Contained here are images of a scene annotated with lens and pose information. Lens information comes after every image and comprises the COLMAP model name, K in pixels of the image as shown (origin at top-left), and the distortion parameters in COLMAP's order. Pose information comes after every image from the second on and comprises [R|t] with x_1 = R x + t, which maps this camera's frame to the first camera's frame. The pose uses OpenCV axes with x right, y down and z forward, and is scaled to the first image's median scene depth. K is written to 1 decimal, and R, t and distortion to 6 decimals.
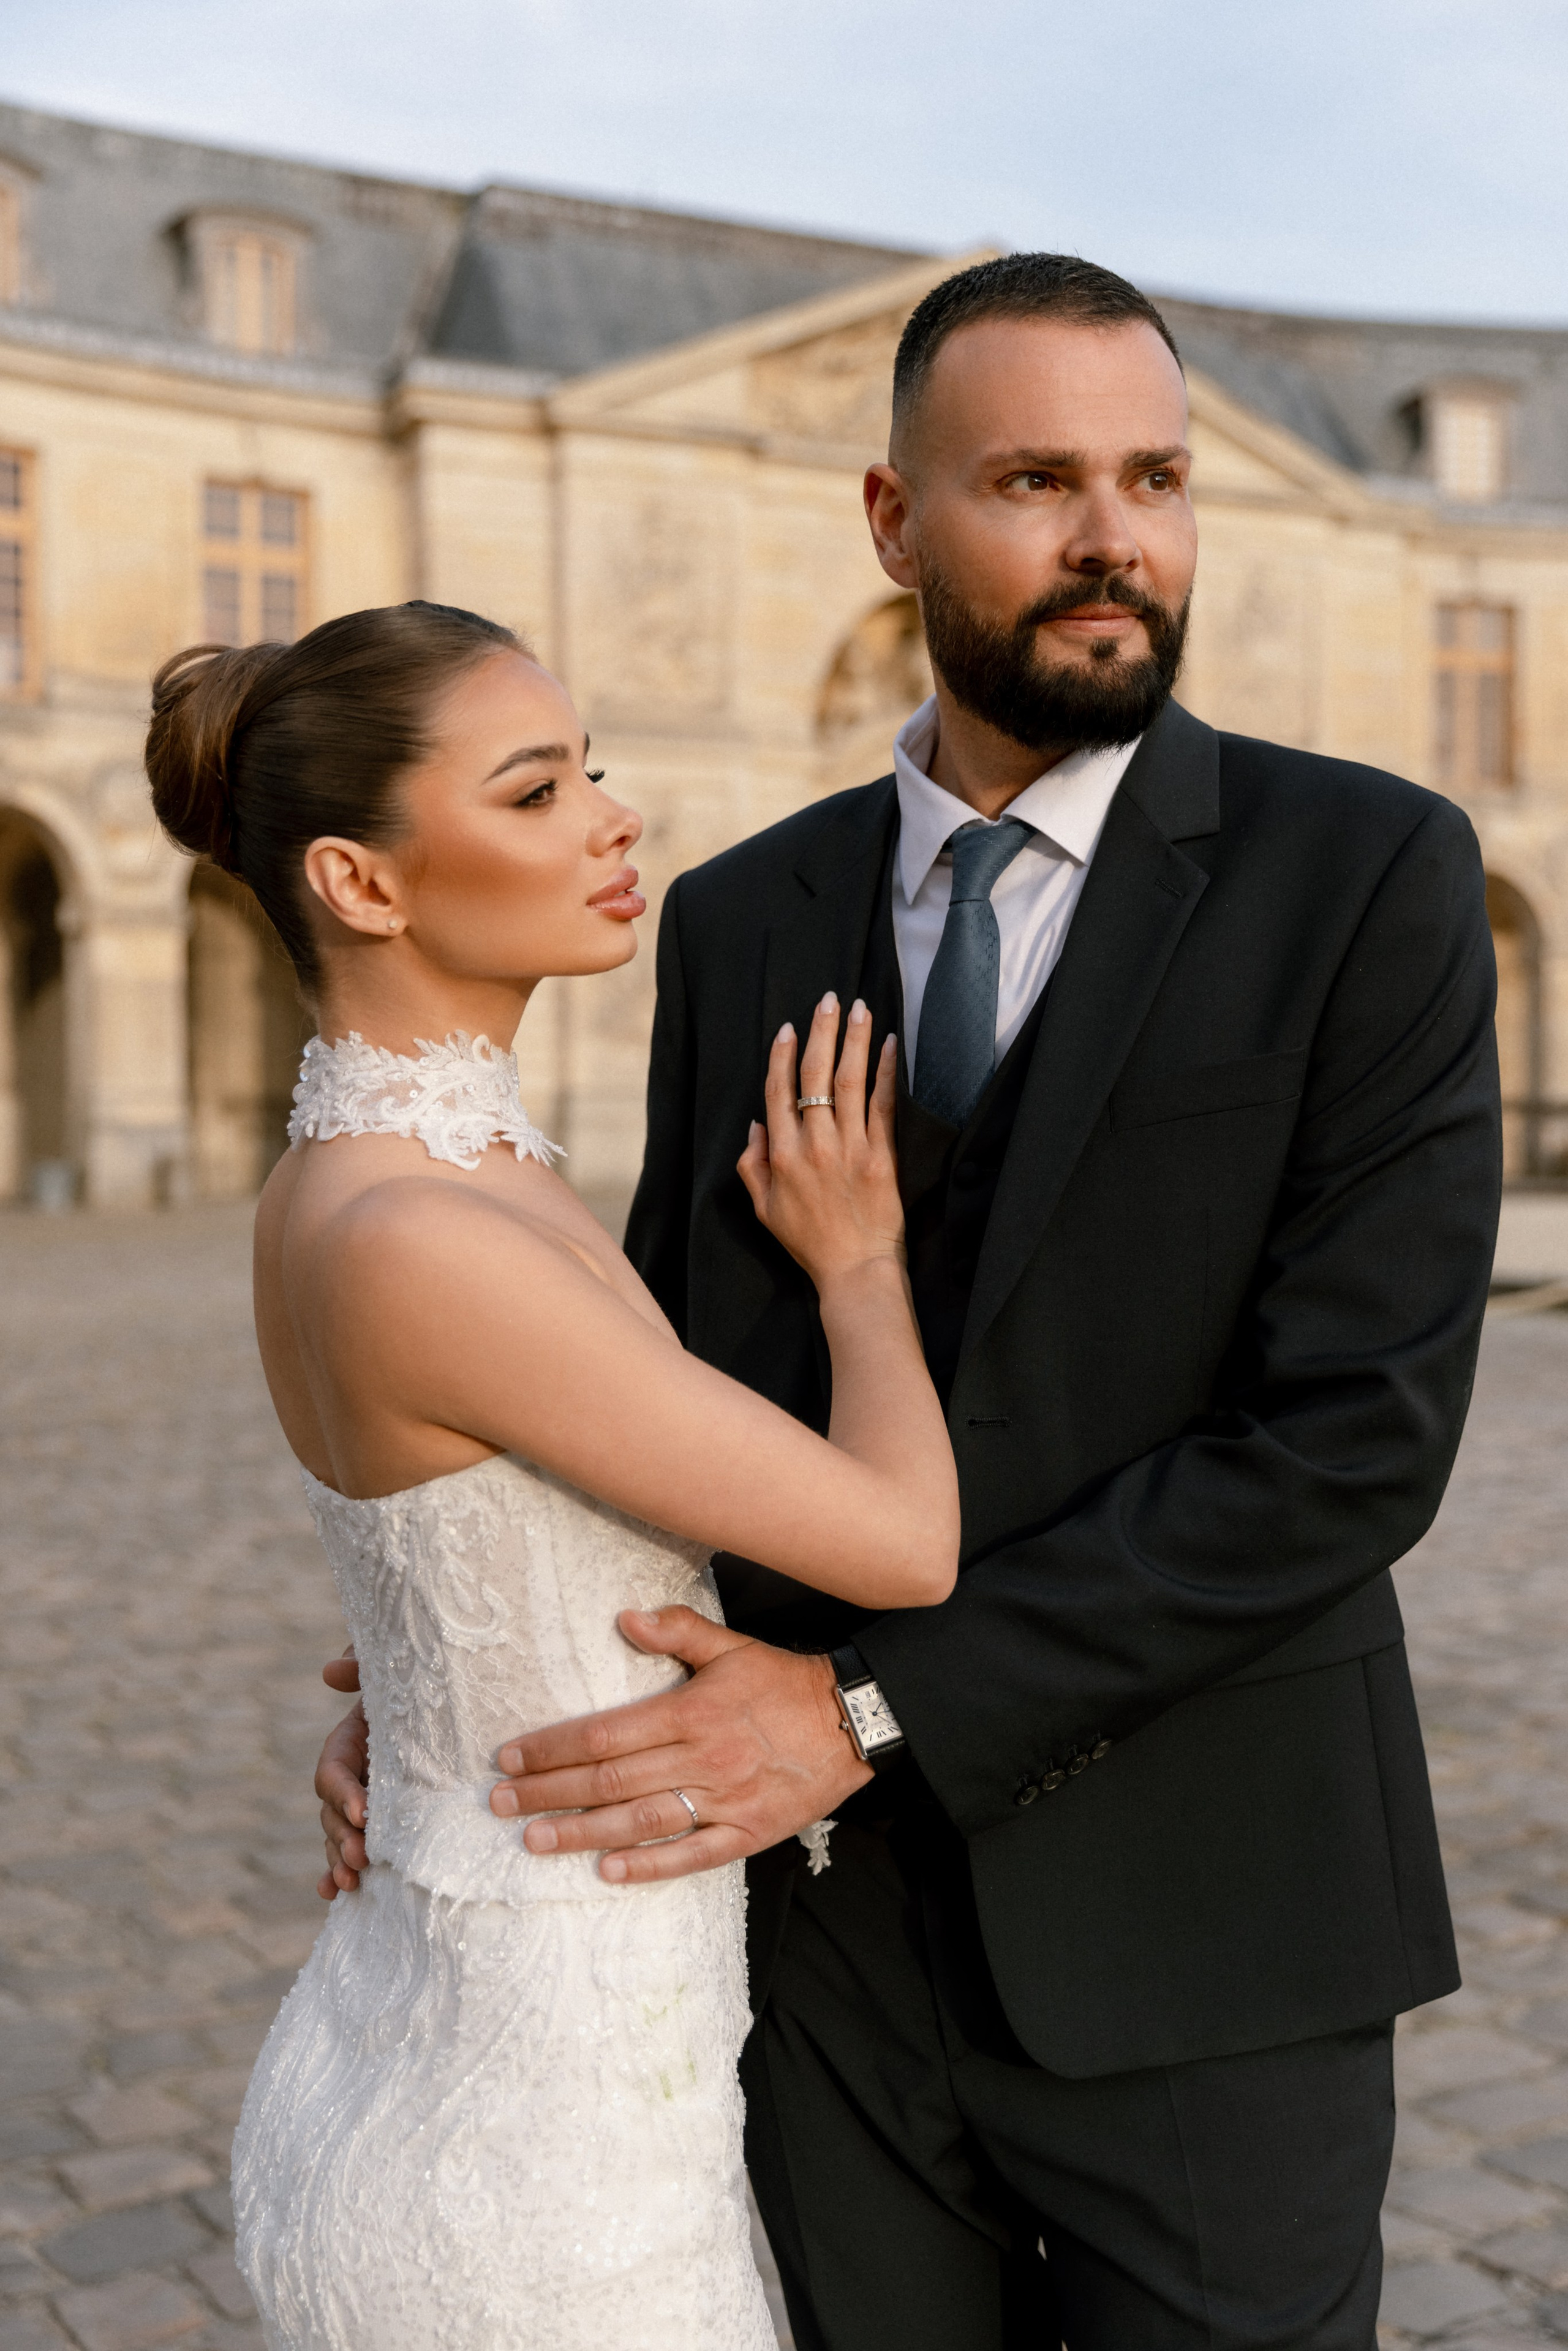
lens RADIAL K [[2799.8, 0, 646.2], [0, 2799.8, 1180.7], [0, 0, 1]] dist [0.007542, 0.000608]
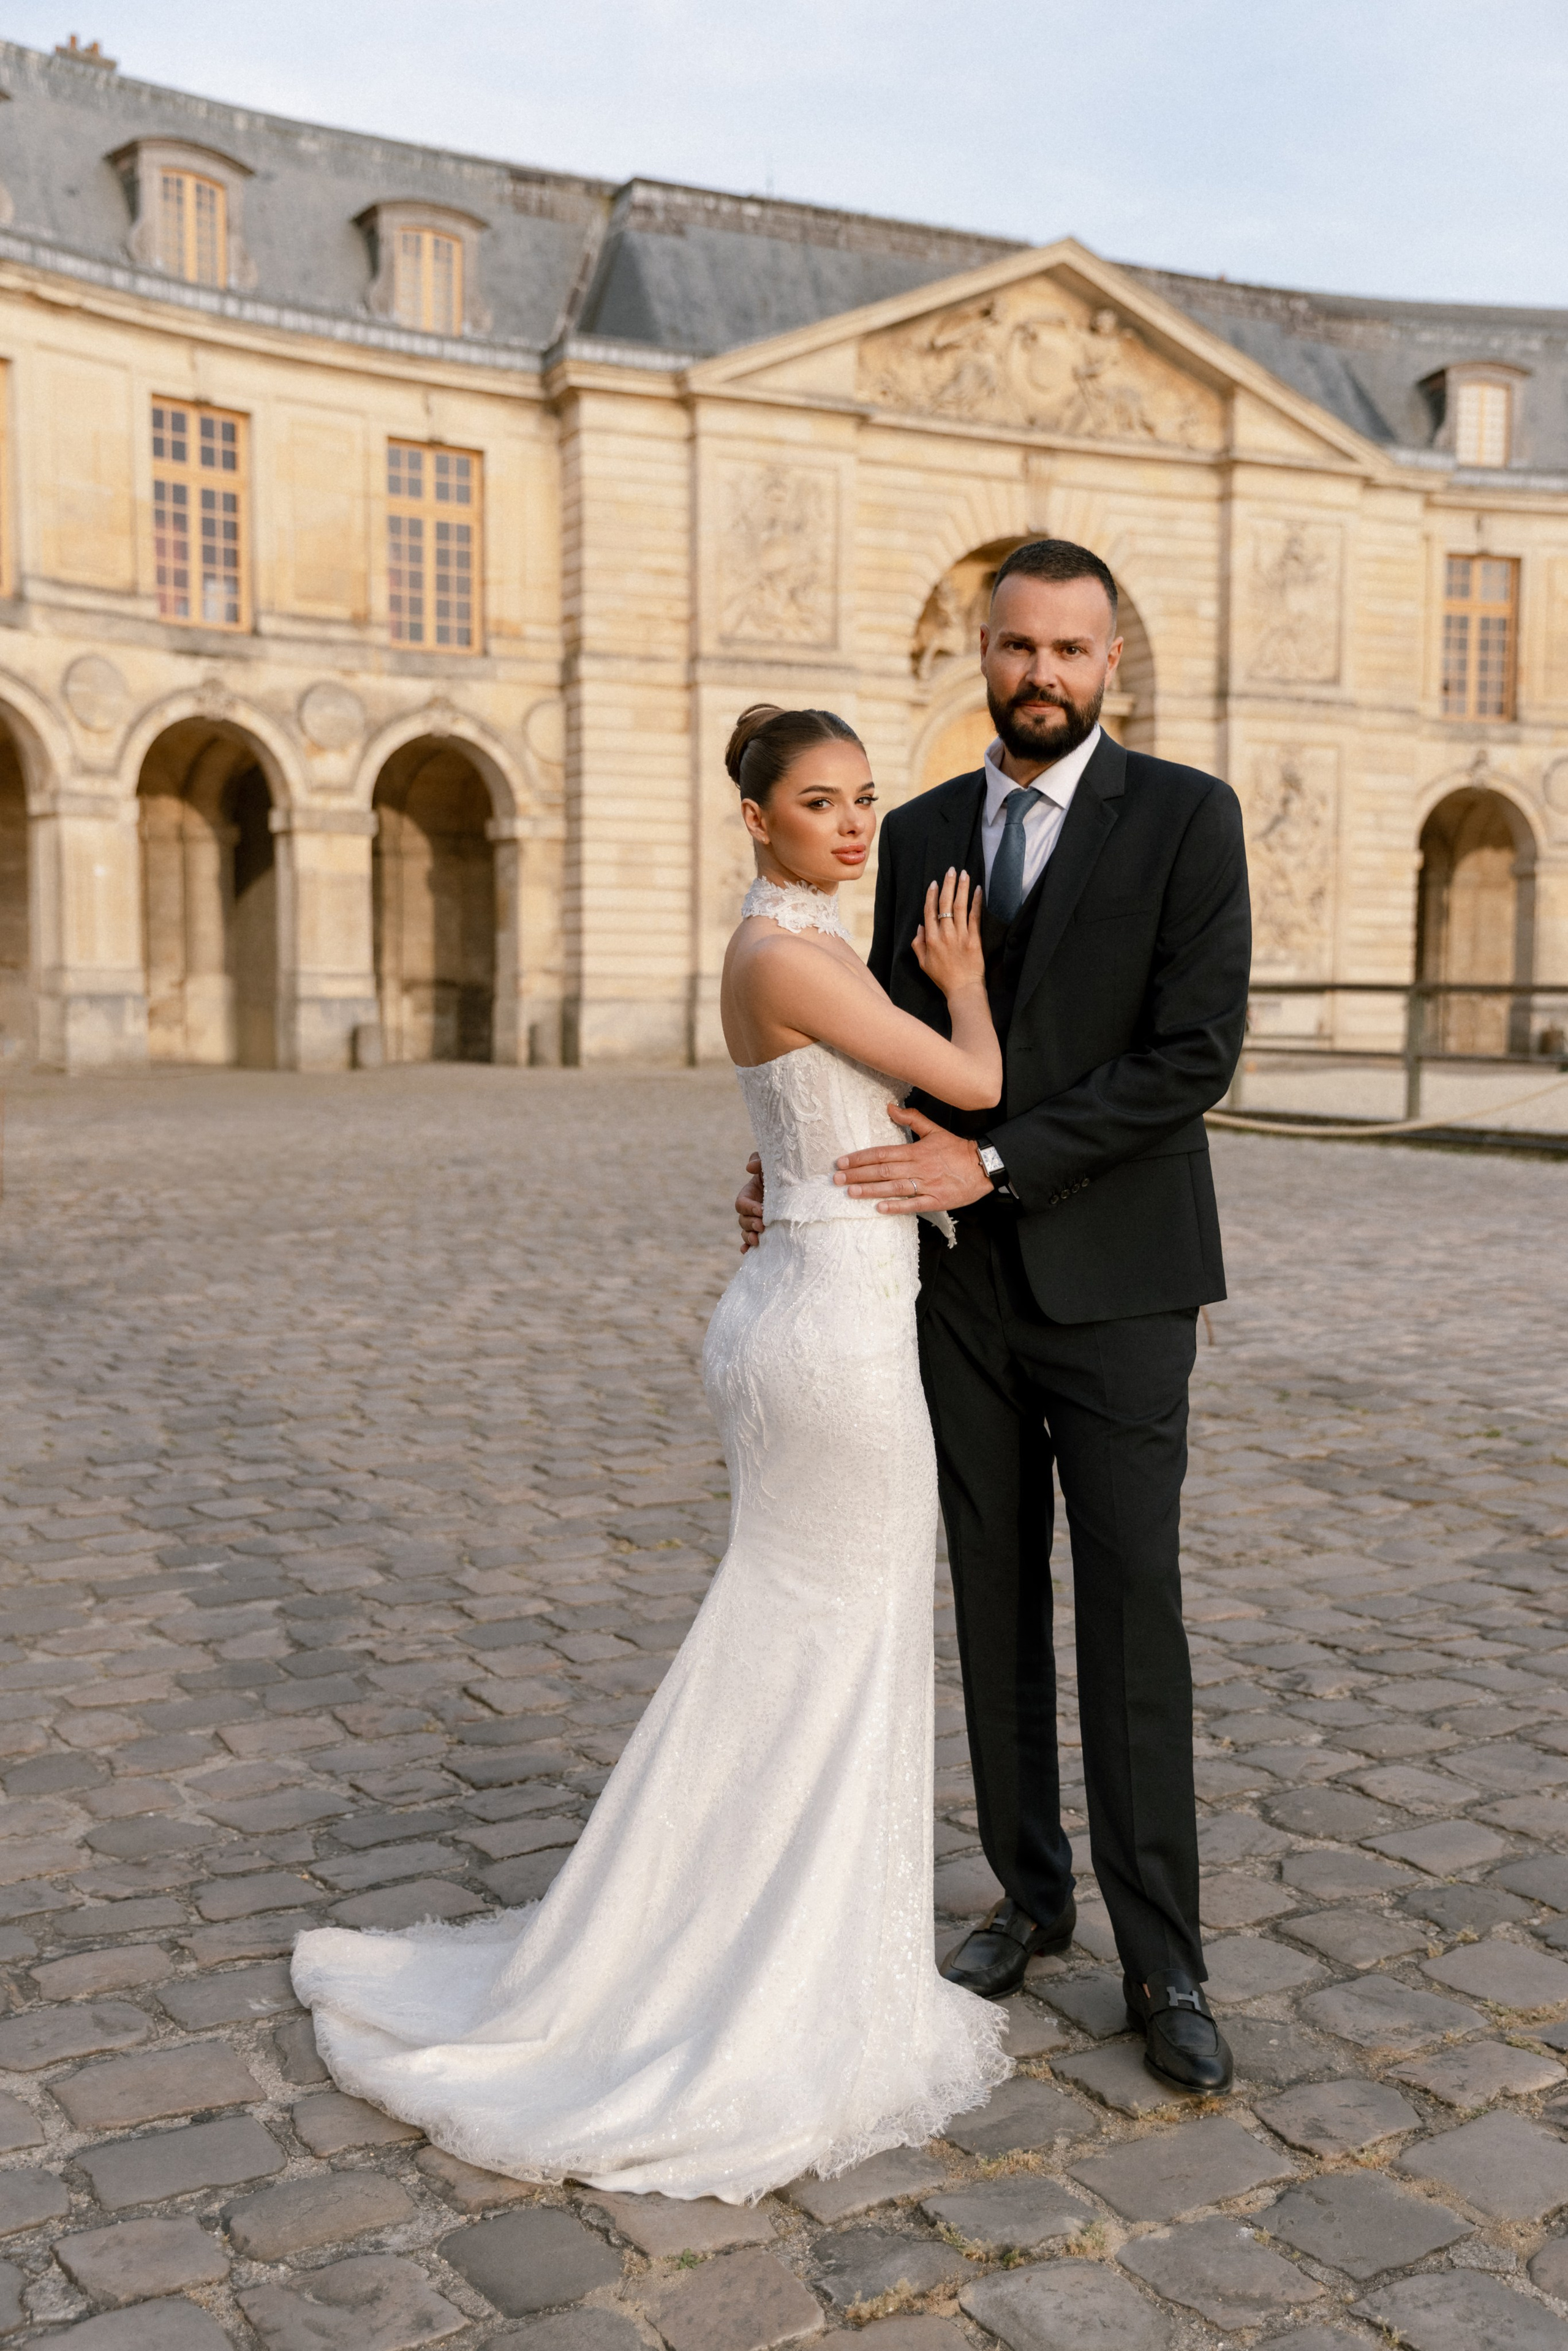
lens RADIAL K [[2616.8, 0, 784.9], [0, 2616.8, 1248.2], [0, 0, 1]] dist [-0.016072, 0.209982]
pose [[0.999836, 0.006415, 0.016914, -0.022026], [-0.007524, 0.997769, 0.066342, 0.021602], [-0.016451, -0.066458, 0.997654, -0.234460]]
